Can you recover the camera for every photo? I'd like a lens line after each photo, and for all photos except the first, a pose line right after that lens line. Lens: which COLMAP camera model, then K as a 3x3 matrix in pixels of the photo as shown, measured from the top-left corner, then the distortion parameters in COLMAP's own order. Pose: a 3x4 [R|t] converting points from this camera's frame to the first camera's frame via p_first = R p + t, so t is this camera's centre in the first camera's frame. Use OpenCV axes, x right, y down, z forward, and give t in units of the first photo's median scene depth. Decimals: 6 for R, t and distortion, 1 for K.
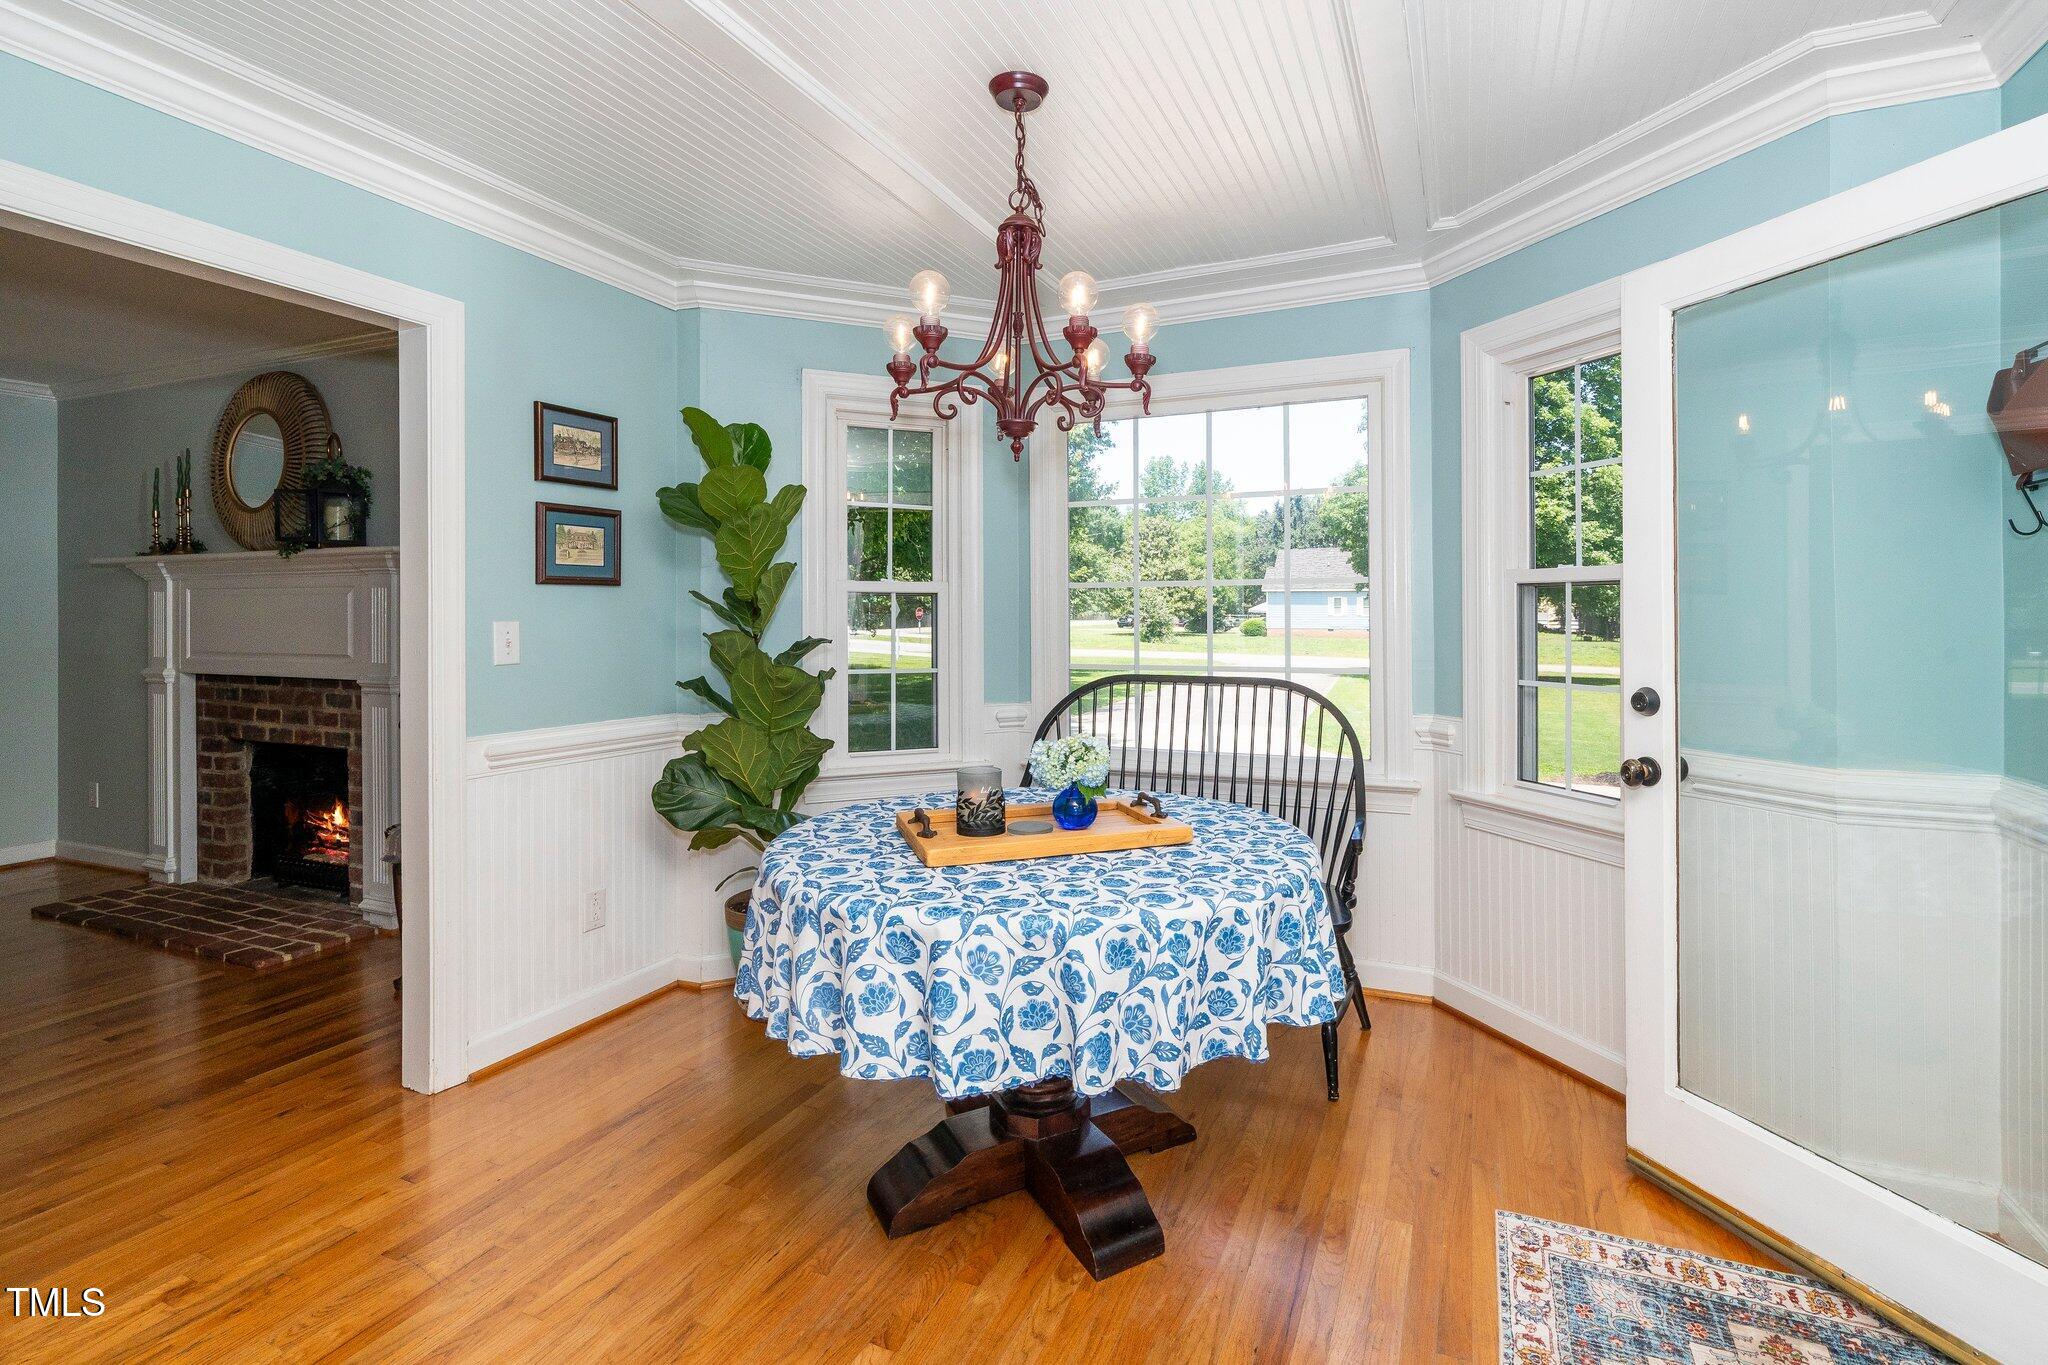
lens RADIAL K [[973.3, 0, 1031.8], [0, 973.3, 648.8], [0, 0, 1]] dist [-0.001413, -0.000330]
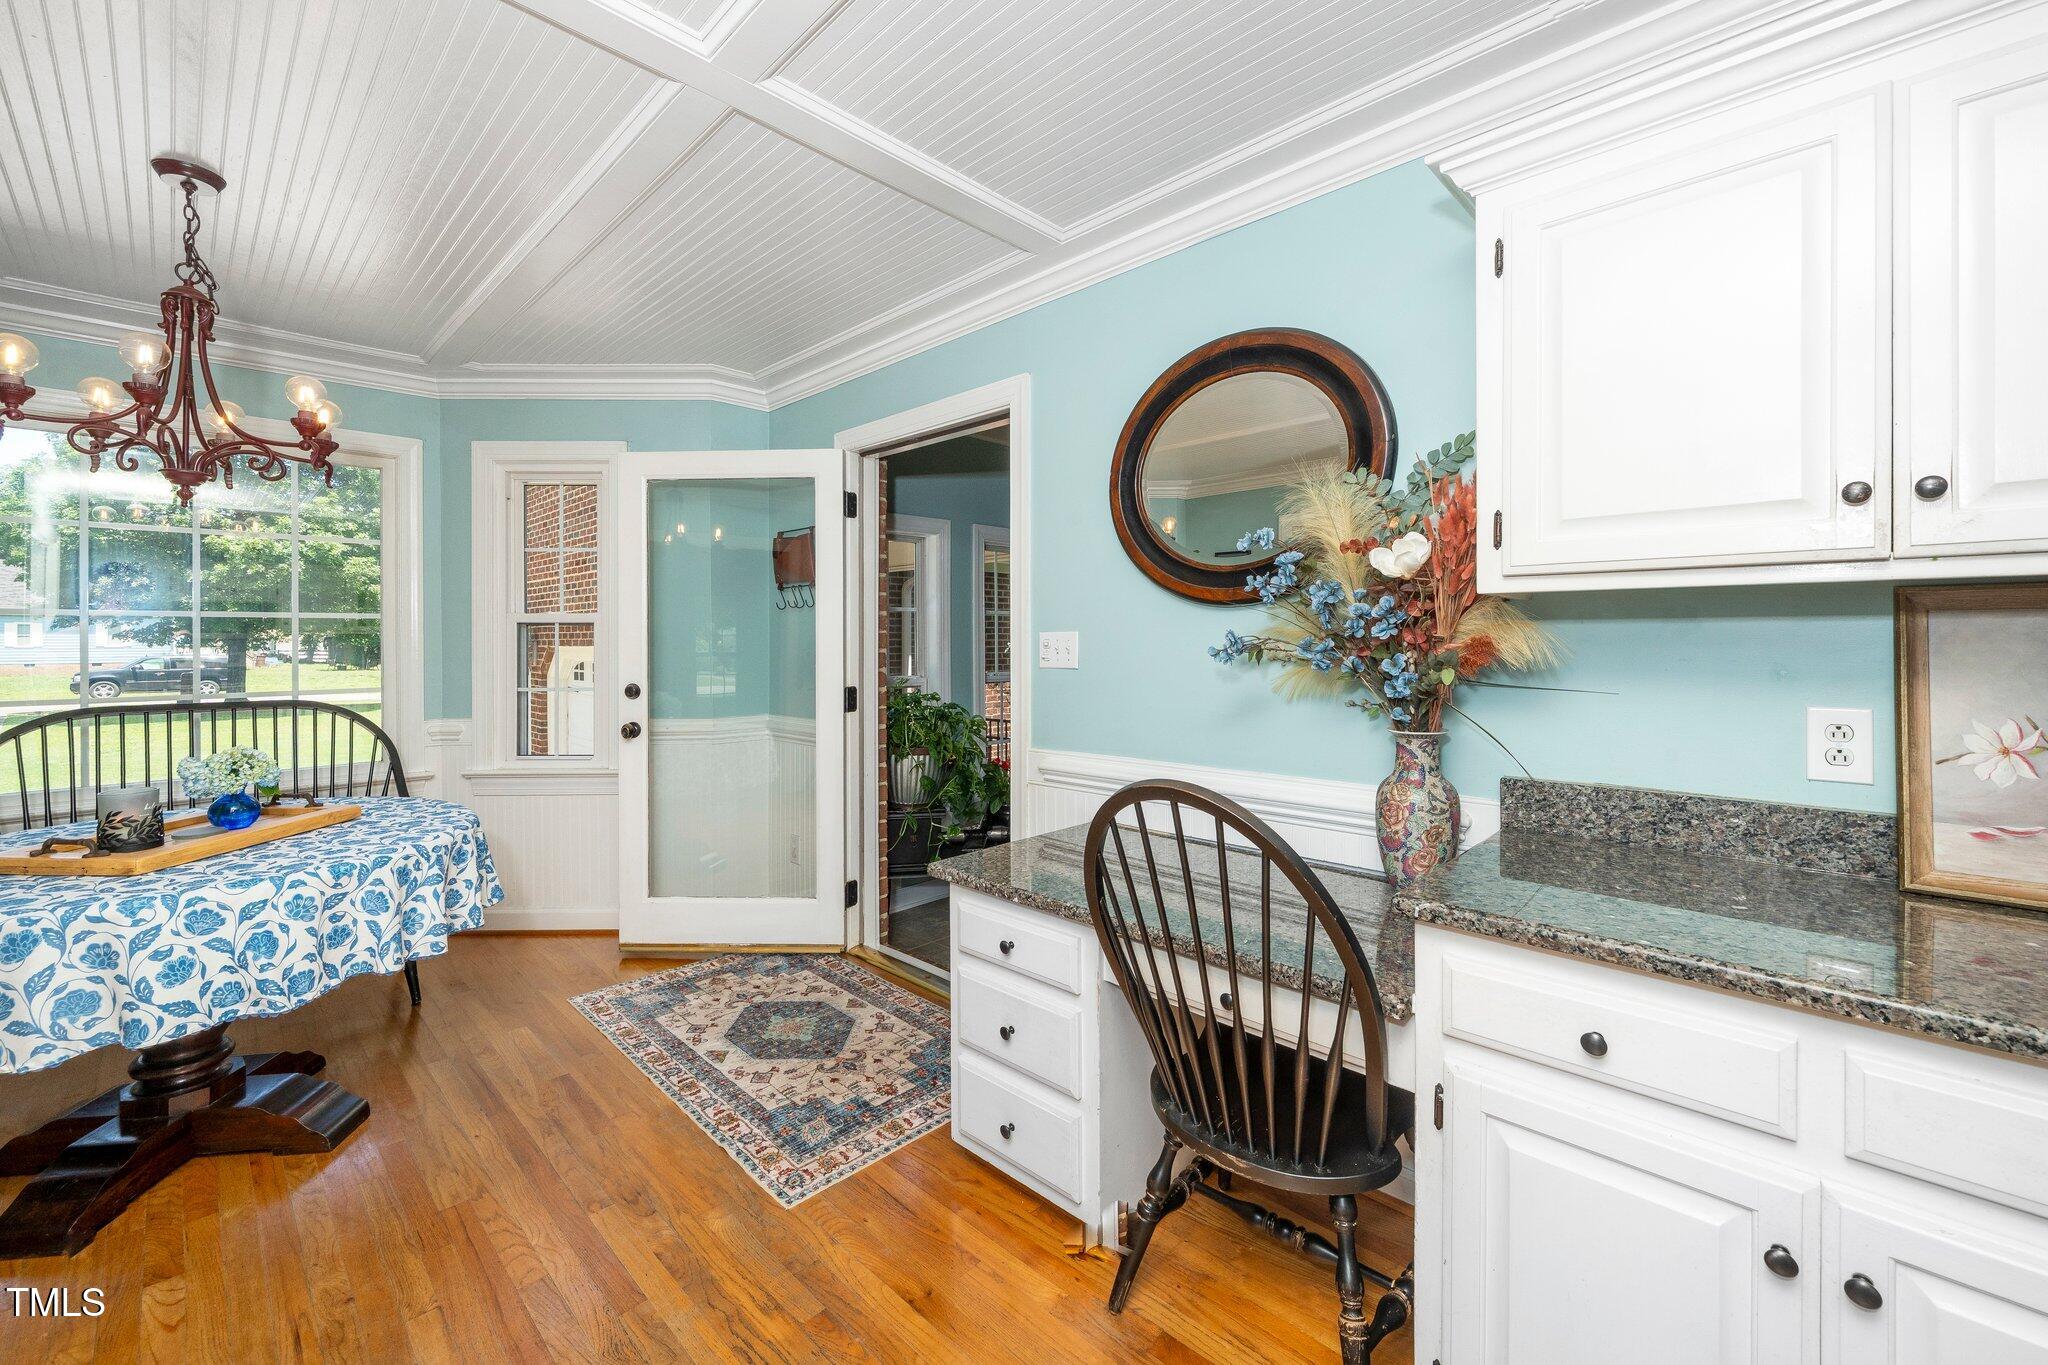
lens RADIAL K [[834.4, 0, 1030.8], [0, 834.4, 646.4], [0, 0, 1]] dist [0.001688, 0.000329]
pose [[0.345124, -0.002779, 0.938553, -0.757972], [0.031180, 0.999478, -0.008506, 0.003866], [-0.938039, 0.032199, 0.345030, -0.344364]]
